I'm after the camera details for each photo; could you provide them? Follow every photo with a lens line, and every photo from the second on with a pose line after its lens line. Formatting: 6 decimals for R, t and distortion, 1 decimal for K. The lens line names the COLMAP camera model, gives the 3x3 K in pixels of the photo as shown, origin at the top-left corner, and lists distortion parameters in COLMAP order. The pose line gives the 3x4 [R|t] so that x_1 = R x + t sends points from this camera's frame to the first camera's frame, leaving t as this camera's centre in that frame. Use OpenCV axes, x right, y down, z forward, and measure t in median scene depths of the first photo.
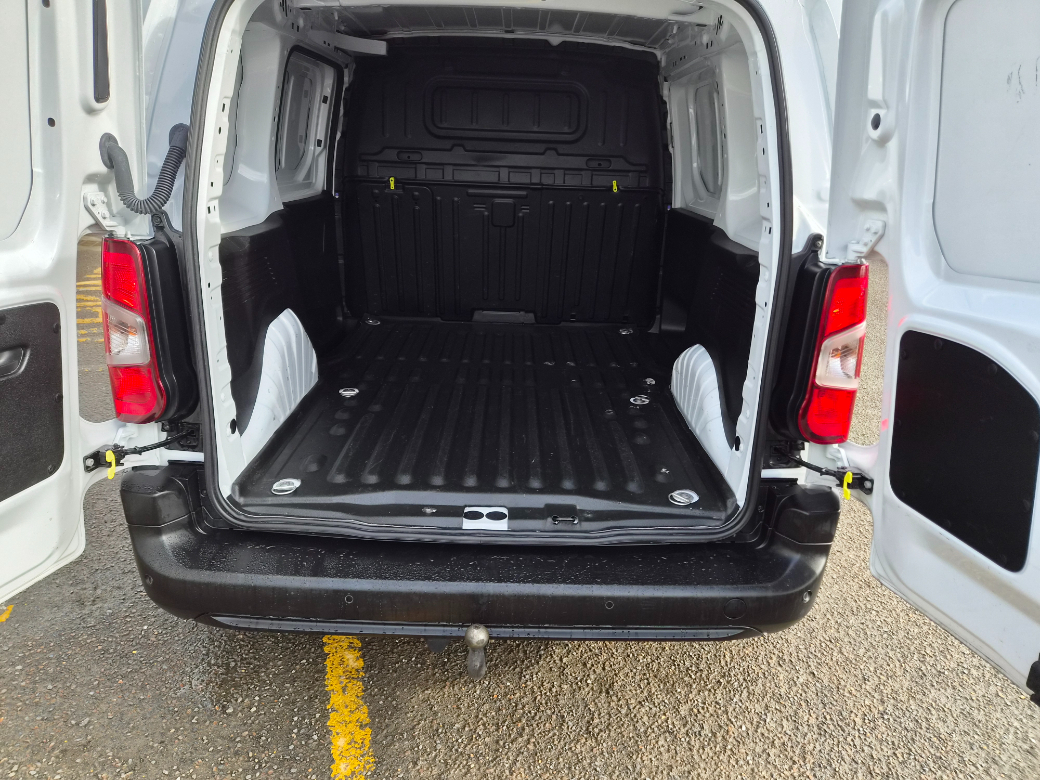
lens RADIAL K [[693.7, 0, 495.6], [0, 693.7, 387.0], [0, 0, 1]] dist [0.055700, -0.046529]
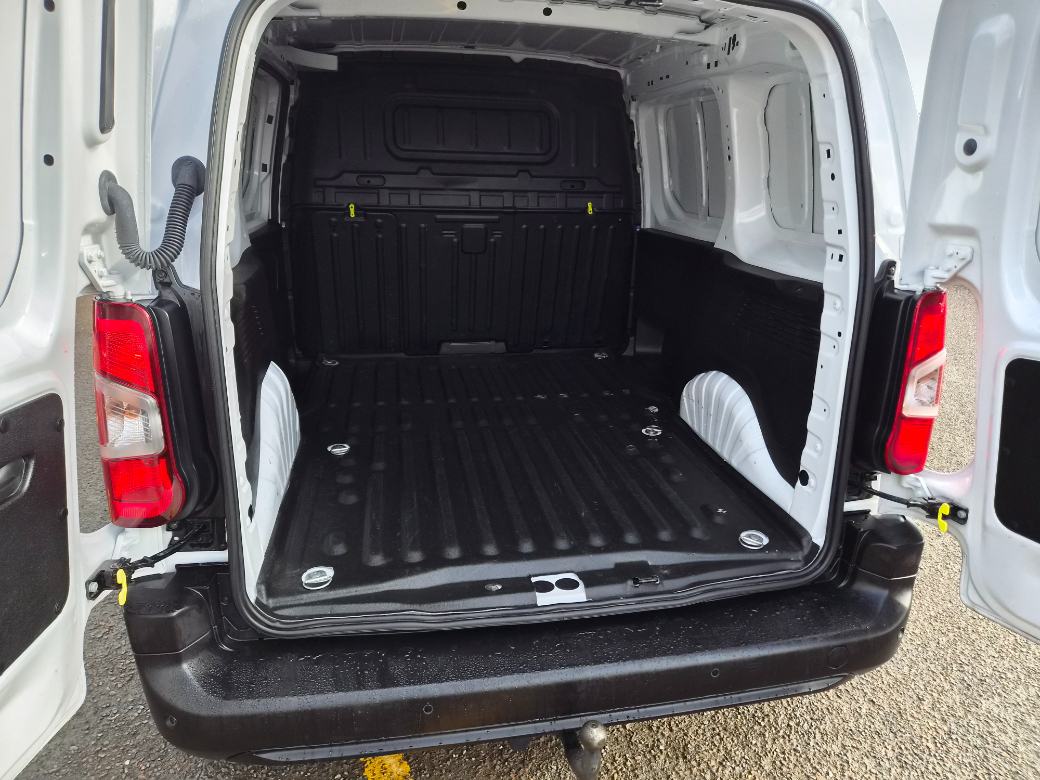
lens RADIAL K [[693.7, 0, 495.6], [0, 693.7, 387.0], [0, 0, 1]] dist [0.055700, -0.046529]
pose [[0.981250, -0.070924, 0.179216, -0.225598], [0.073847, 0.997223, -0.009684, -0.063722], [-0.178031, 0.022737, 0.983762, 0.124421]]
